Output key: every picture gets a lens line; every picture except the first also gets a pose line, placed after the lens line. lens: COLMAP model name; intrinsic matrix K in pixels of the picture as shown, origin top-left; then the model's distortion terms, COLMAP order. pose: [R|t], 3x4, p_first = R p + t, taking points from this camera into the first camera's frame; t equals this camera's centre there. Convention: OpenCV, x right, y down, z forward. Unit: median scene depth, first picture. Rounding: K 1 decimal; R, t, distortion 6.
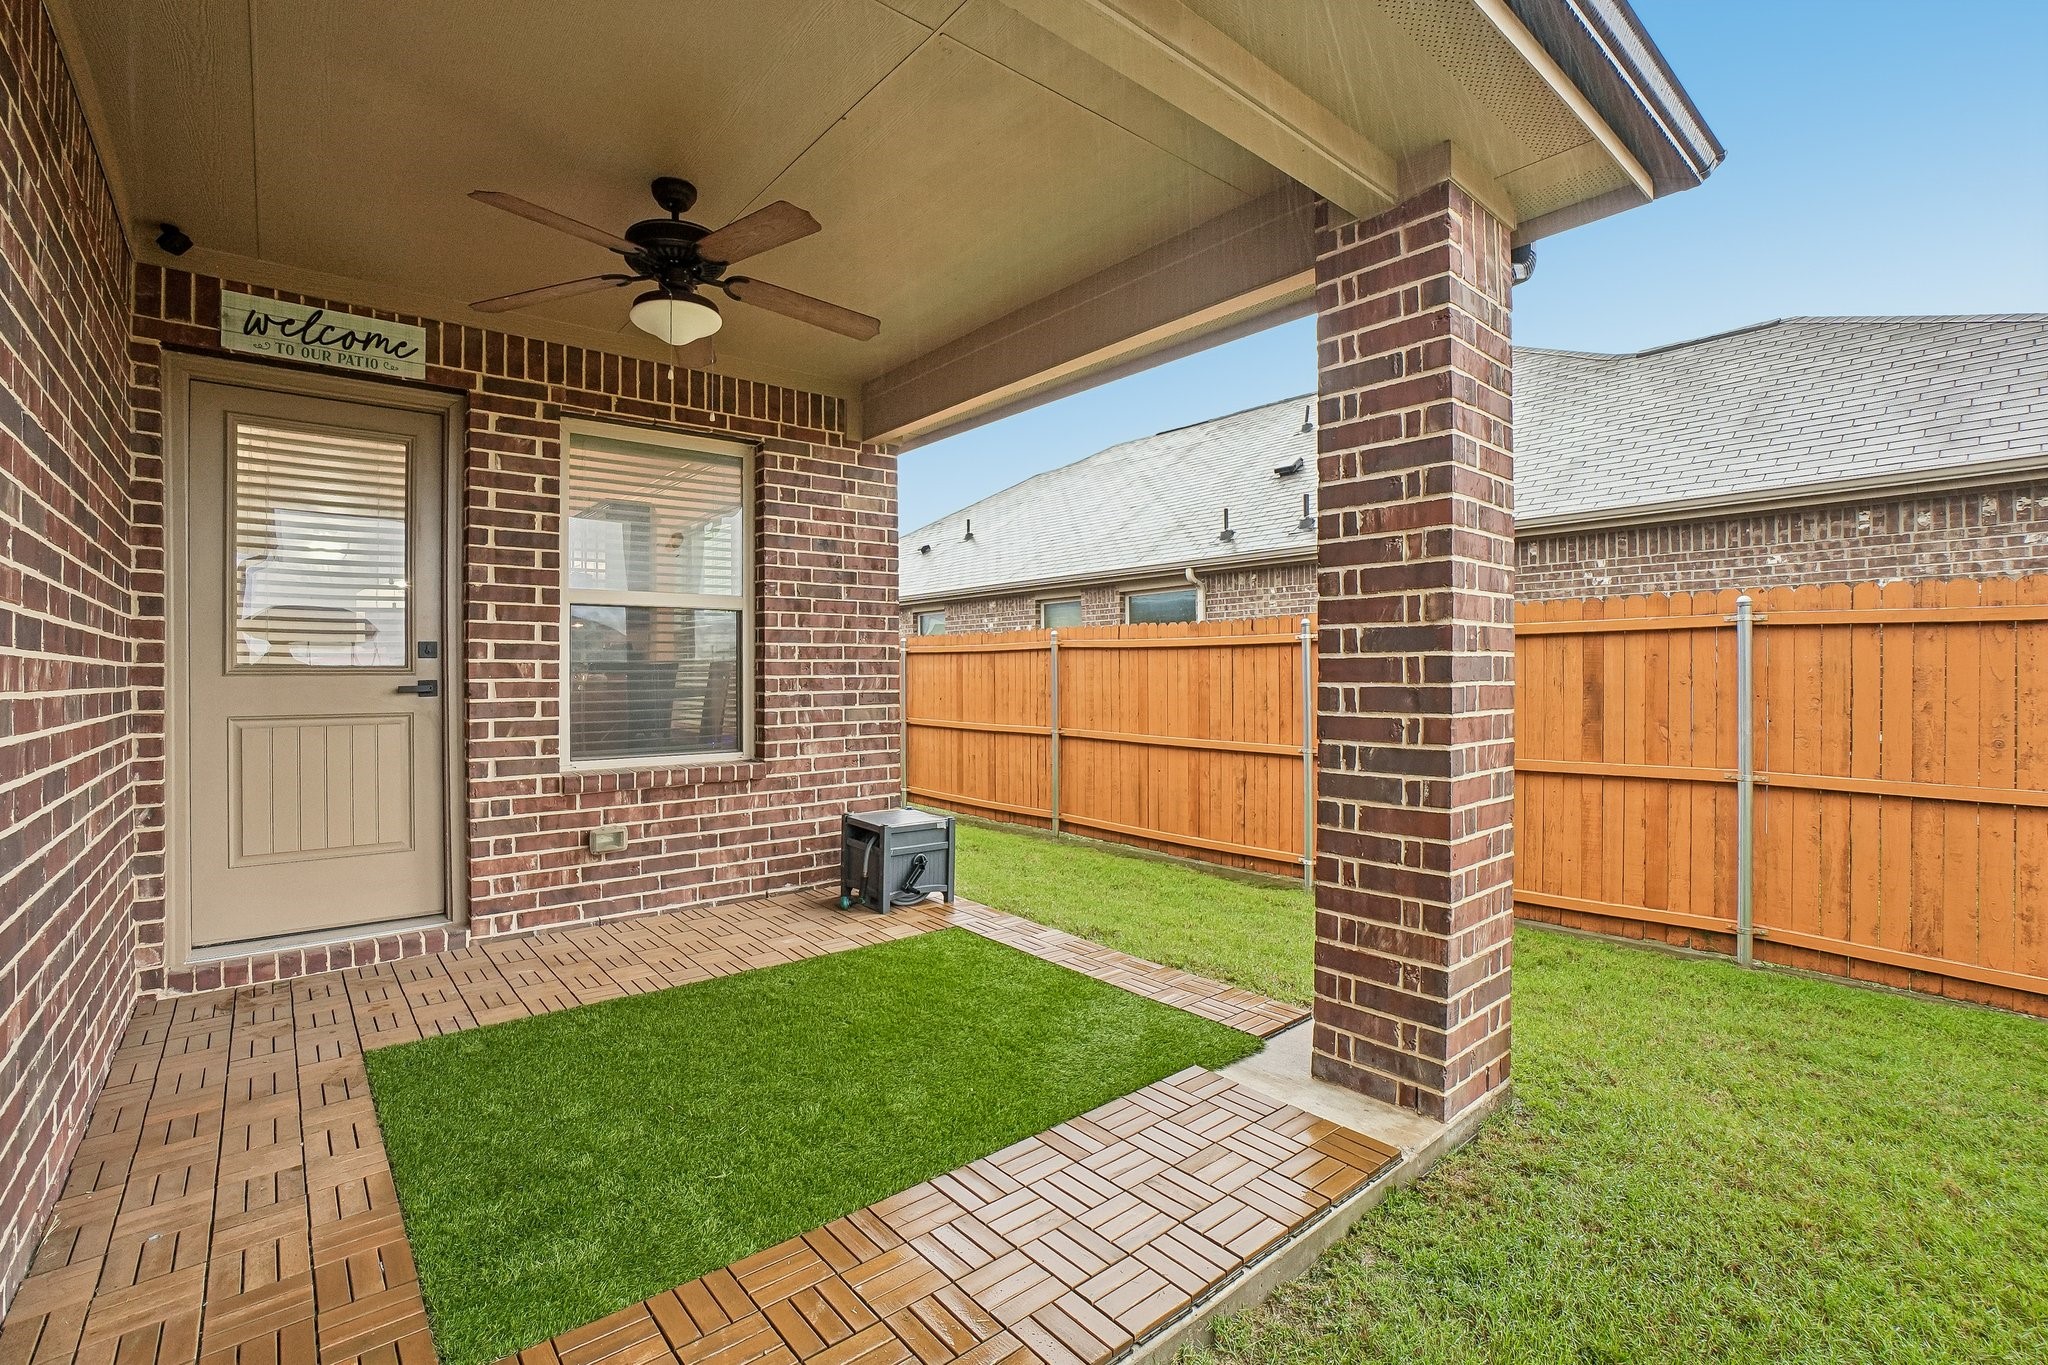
lens RADIAL K [[915.2, 0, 1006.2], [0, 915.2, 667.2], [0, 0, 1]] dist [-0.067826, 0.025405]
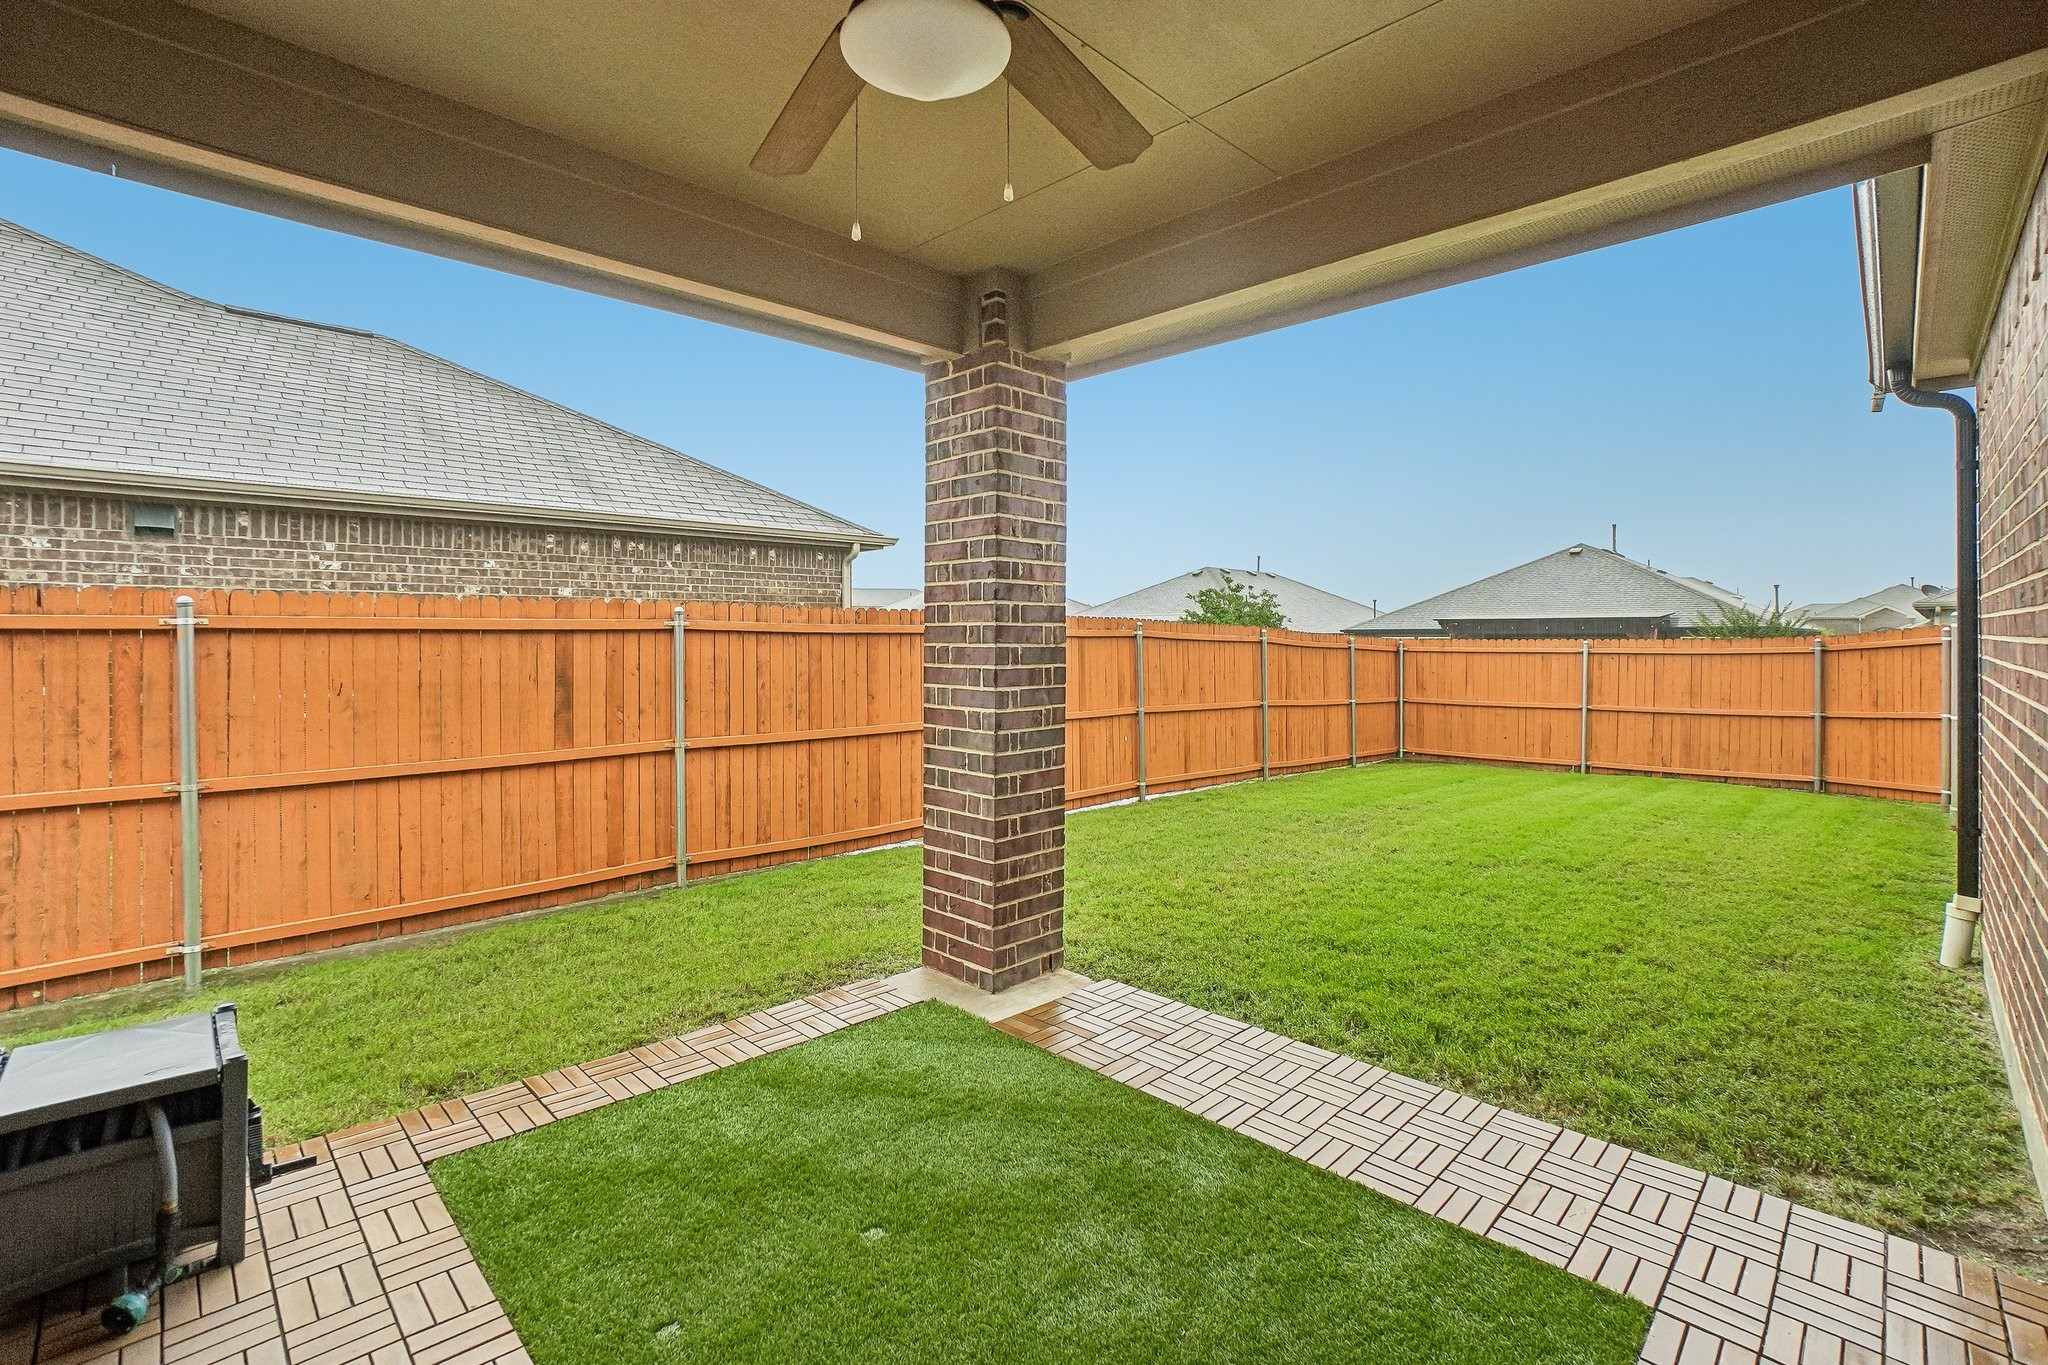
lens RADIAL K [[907.7, 0, 1019.3], [0, 907.7, 646.2], [0, 0, 1]] dist [-0.072088, 0.025743]
pose [[-0.087127, -0.000894, 0.996197, -0.525587], [-0.002614, 0.999996, 0.000669, -0.023778], [-0.996194, -0.002546, -0.087129, 0.598940]]
